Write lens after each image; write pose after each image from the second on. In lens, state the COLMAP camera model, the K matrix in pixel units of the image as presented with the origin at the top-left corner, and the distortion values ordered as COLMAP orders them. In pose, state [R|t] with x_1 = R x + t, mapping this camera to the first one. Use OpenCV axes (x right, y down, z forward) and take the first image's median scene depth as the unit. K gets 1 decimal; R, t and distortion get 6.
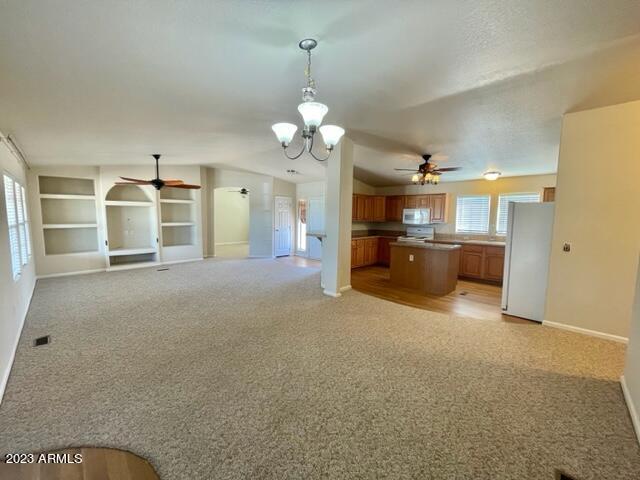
lens RADIAL K [[258.1, 0, 320.5], [0, 258.1, 240.5], [0, 0, 1]] dist [-0.000923, -0.000400]
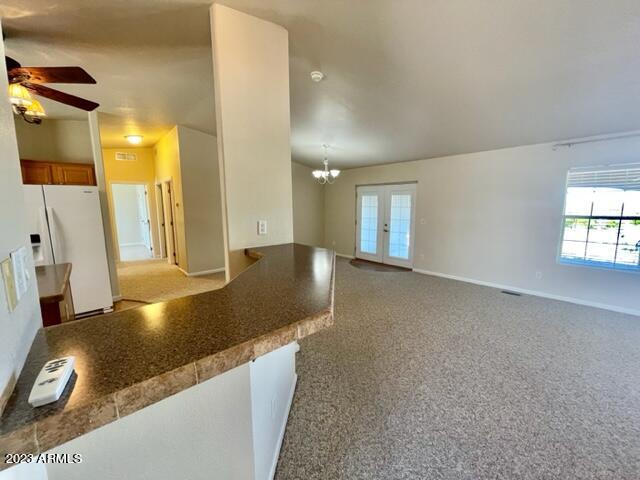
lens RADIAL K [[258.1, 0, 320.6], [0, 258.1, 238.9], [0, 0, 1]] dist [-0.000923, -0.000400]
pose [[-0.998260, -0.012056, 0.057721, -0.044672], [0.001888, 0.971841, 0.235630, -0.103771], [-0.058936, 0.235329, -0.970127, 1.030442]]
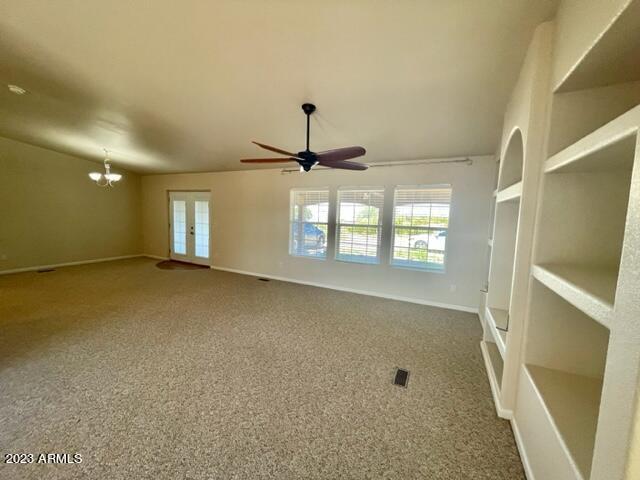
lens RADIAL K [[258.1, 0, 320.4], [0, 258.1, 238.3], [0, 0, 1]] dist [-0.000923, -0.000400]
pose [[-0.949911, -0.010461, -0.312346, -0.379946], [-0.073498, 0.978886, 0.190737, -0.125304], [0.303756, 0.204140, -0.930623, 1.214736]]
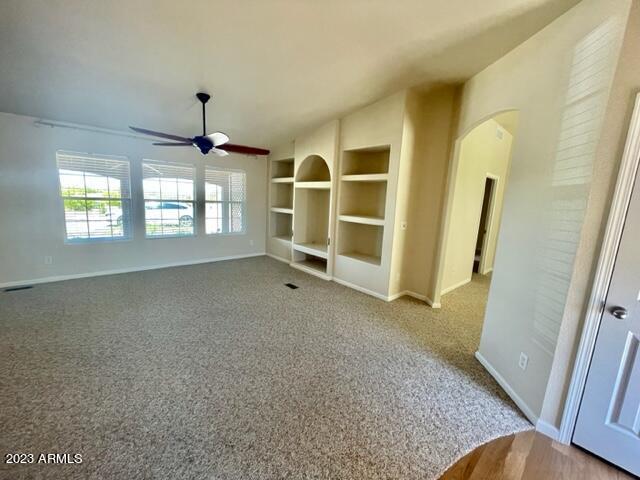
lens RADIAL K [[258.1, 0, 320.3], [0, 258.1, 239.3], [0, 0, 1]] dist [-0.000923, -0.000400]
pose [[-0.061503, 0.141286, -0.988056, -0.001352], [-0.154045, 0.976726, 0.149255, -0.100947], [0.986148, 0.161385, -0.038307, 1.042635]]
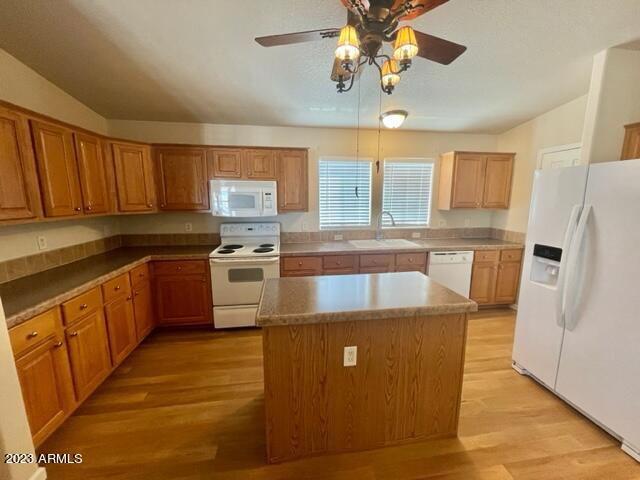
lens RADIAL K [[258.1, 0, 320.5], [0, 258.1, 239.3], [0, 0, 1]] dist [-0.000923, -0.000400]
pose [[0.603743, -0.142669, 0.784309, 0.105593], [0.081879, 0.989750, 0.117012, -0.069195], [-0.792963, -0.006427, 0.609236, 0.666039]]
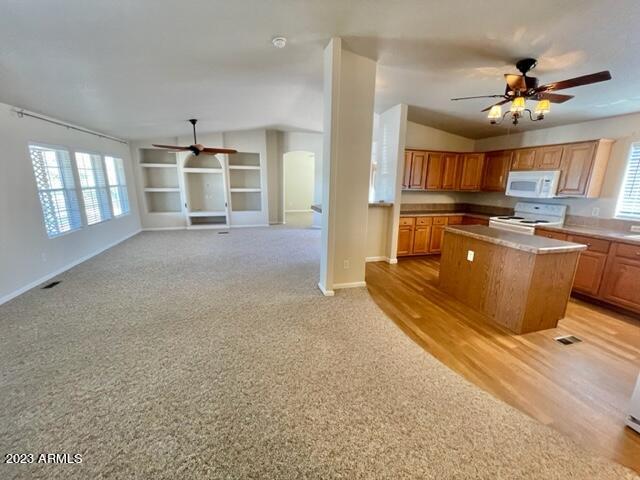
lens RADIAL K [[258.1, 0, 320.9], [0, 258.1, 239.1], [0, 0, 1]] dist [-0.000923, -0.000400]
pose [[0.870634, 0.109865, -0.479506, 0.257800], [-0.051723, 0.989783, 0.132867, -0.023680], [0.489204, -0.090877, 0.867422, 0.251514]]
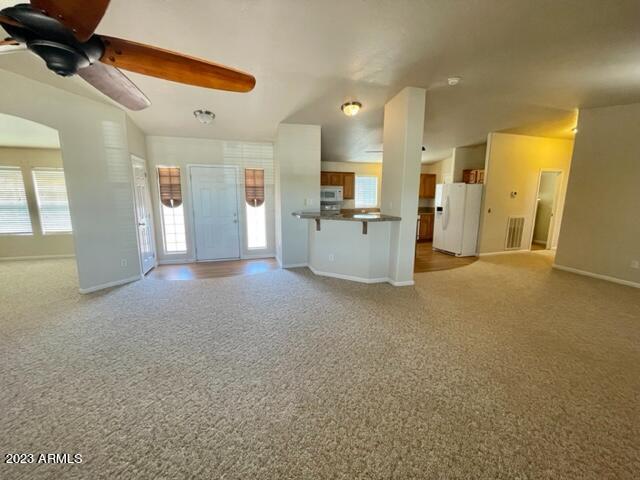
lens RADIAL K [[258.1, 0, 321.0], [0, 258.1, 240.0], [0, 0, 1]] dist [-0.000923, -0.000400]
pose [[0.473814, -0.164086, 0.865203, -0.570465], [0.089814, 0.986368, 0.137880, -0.058766], [-0.876033, 0.012378, 0.482093, 0.567721]]
